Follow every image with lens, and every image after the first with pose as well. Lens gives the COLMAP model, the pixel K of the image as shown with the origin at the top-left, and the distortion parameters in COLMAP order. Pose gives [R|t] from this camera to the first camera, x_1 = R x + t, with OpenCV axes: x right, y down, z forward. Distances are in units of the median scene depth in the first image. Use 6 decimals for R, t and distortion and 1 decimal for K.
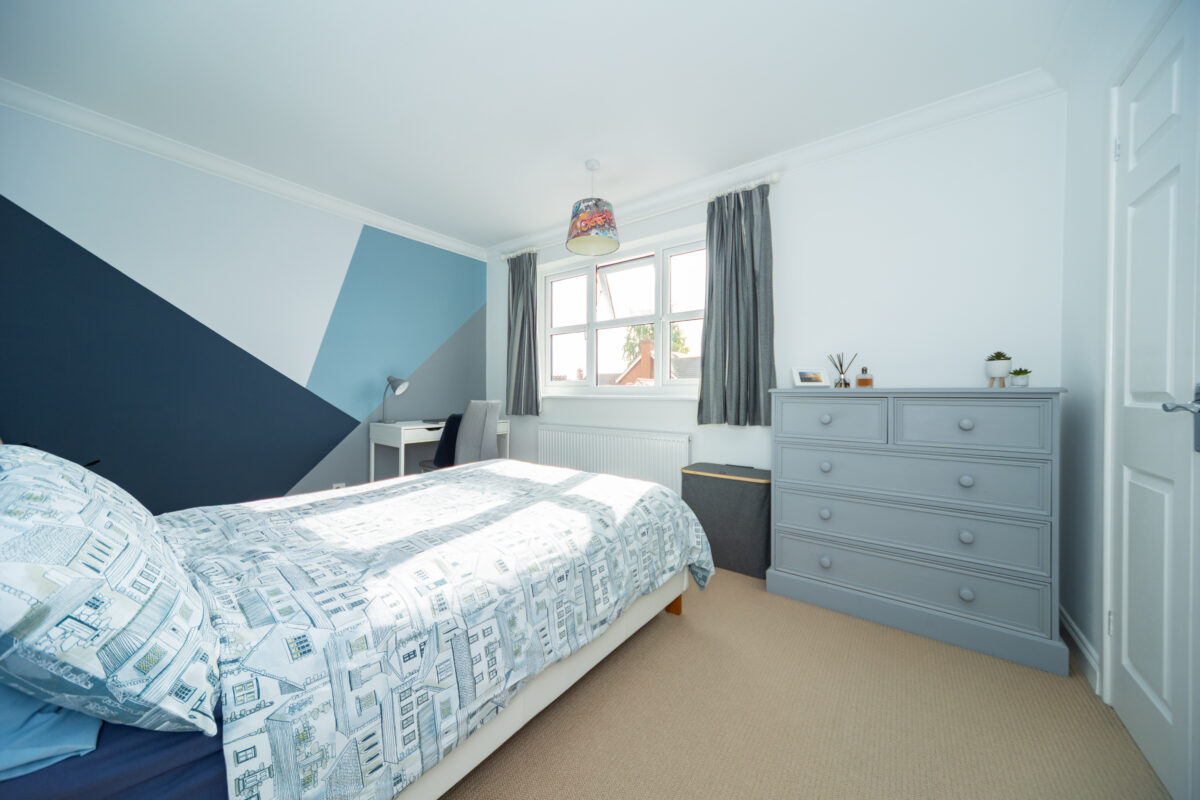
lens RADIAL K [[425.0, 0, 600.0], [0, 425.0, 400.0], [0, 0, 1]] dist [-0.000285, 0.000006]
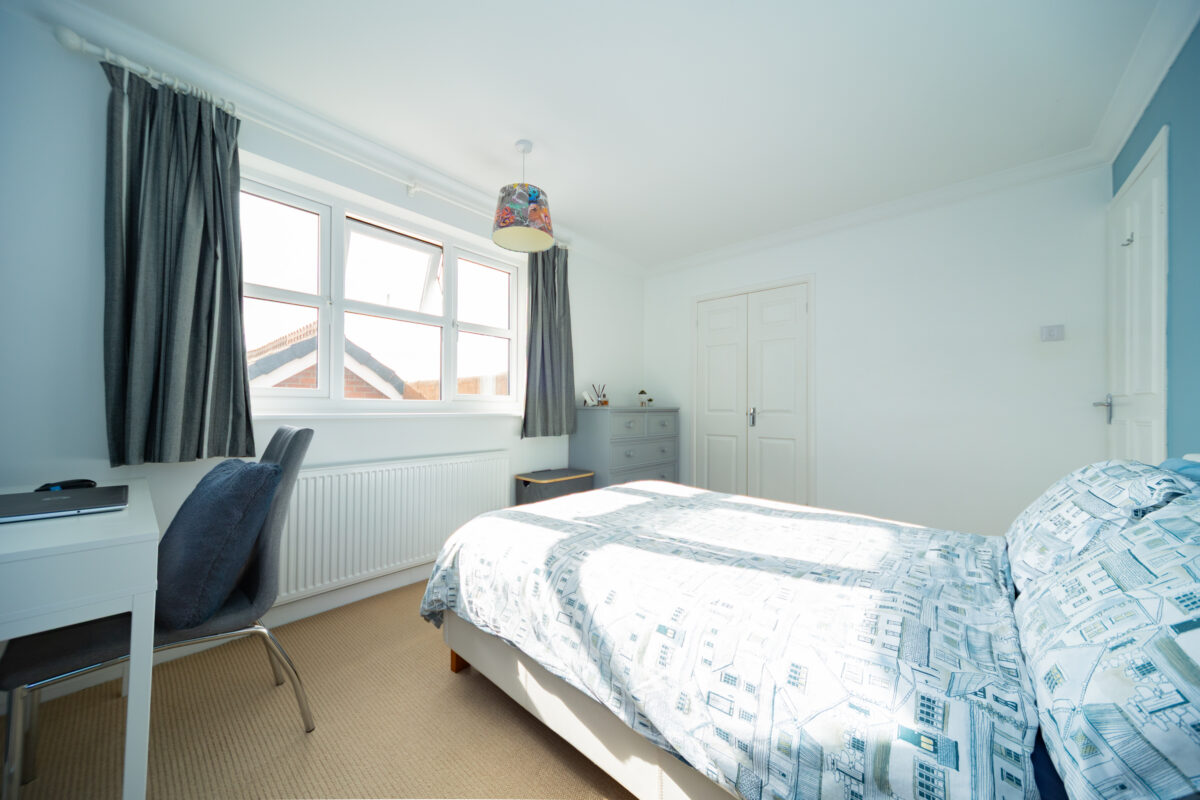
lens RADIAL K [[411.2, 0, 596.0], [0, 411.2, 420.1], [0, 0, 1]] dist [0.018354, -0.000010]
pose [[0.073843, -0.034874, 0.996660, -0.862008], [0.011389, 0.999353, 0.034125, -0.026197], [-0.997205, 0.008832, 0.074192, 0.798846]]
